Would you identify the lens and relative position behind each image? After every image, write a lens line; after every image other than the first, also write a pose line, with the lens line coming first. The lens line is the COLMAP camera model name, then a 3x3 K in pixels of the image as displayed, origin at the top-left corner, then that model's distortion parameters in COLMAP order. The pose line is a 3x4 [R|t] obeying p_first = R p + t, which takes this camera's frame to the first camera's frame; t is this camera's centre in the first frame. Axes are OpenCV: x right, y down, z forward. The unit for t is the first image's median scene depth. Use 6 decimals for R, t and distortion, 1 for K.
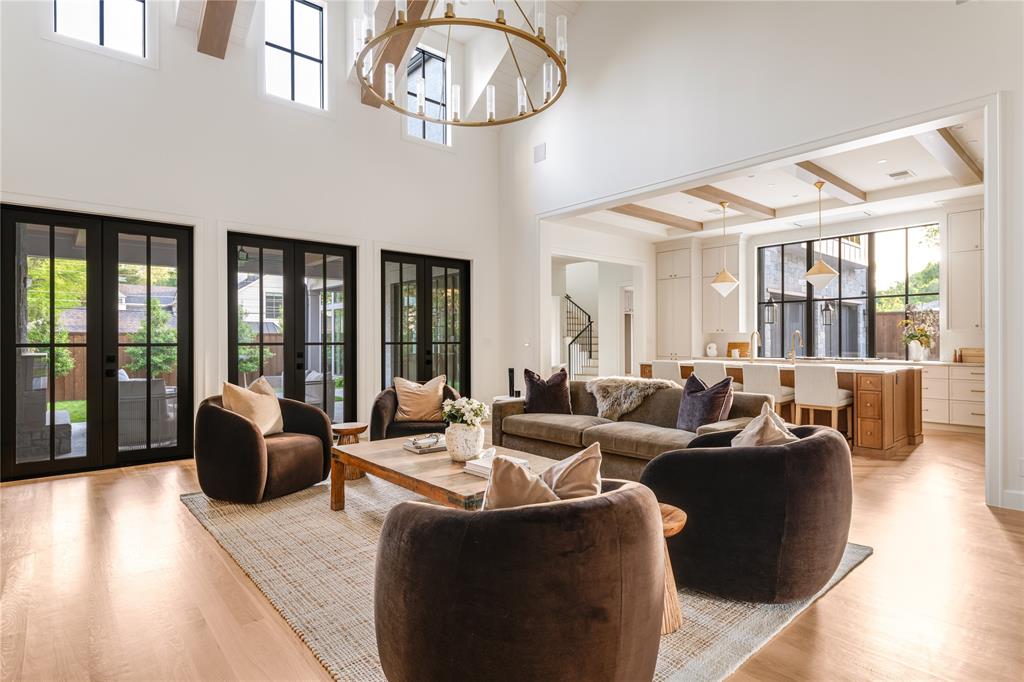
lens RADIAL K [[534.7, 0, 509.6], [0, 534.7, 344.3], [0, 0, 1]] dist [0.007561, 0.000529]
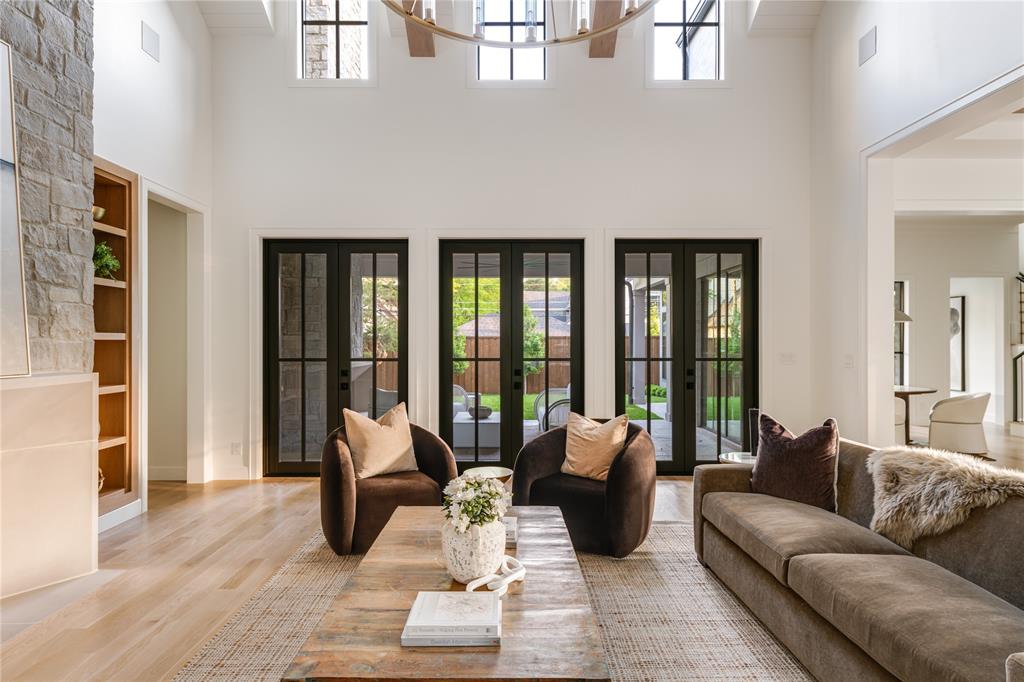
lens RADIAL K [[577.7, 0, 510.4], [0, 577.7, 341.0], [0, 0, 1]] dist [0.007442, -0.000698]
pose [[0.760577, 0.001366, -0.649246, 0.208700], [-0.005371, 0.999977, -0.004188, -0.027675], [0.649226, 0.006672, 0.760567, 0.297358]]
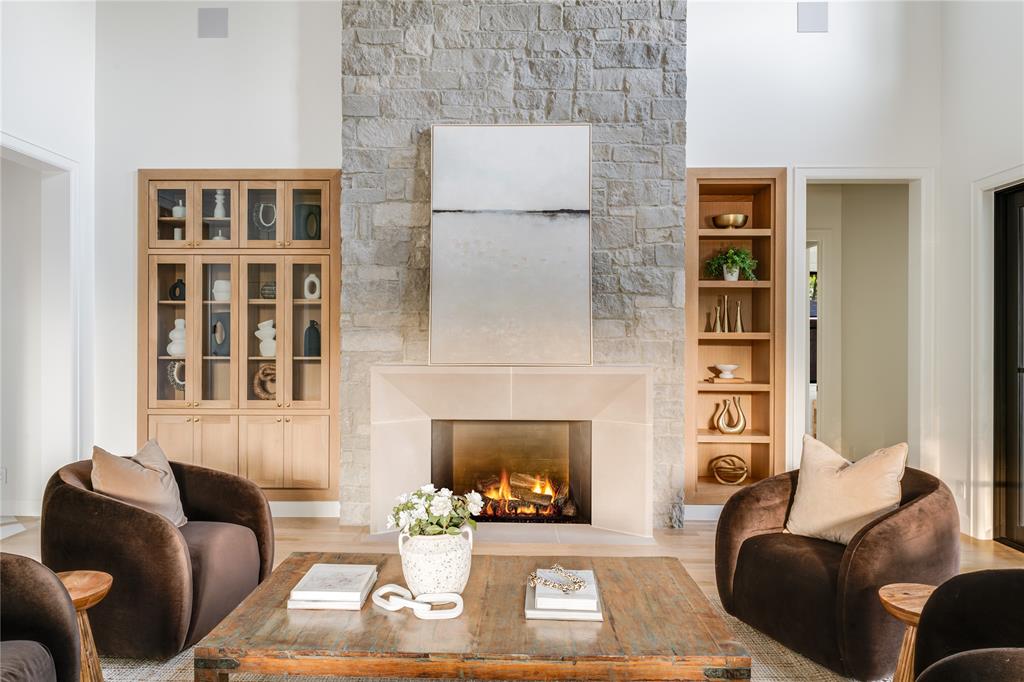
lens RADIAL K [[670.0, 0, 510.5], [0, 670.0, 346.7], [0, 0, 1]] dist [0.017276, -0.011553]
pose [[-0.658744, 0.001151, -0.752366, 0.213564], [-0.006289, 0.999955, 0.007036, -0.024116], [0.752341, 0.009367, -0.658707, 0.880455]]
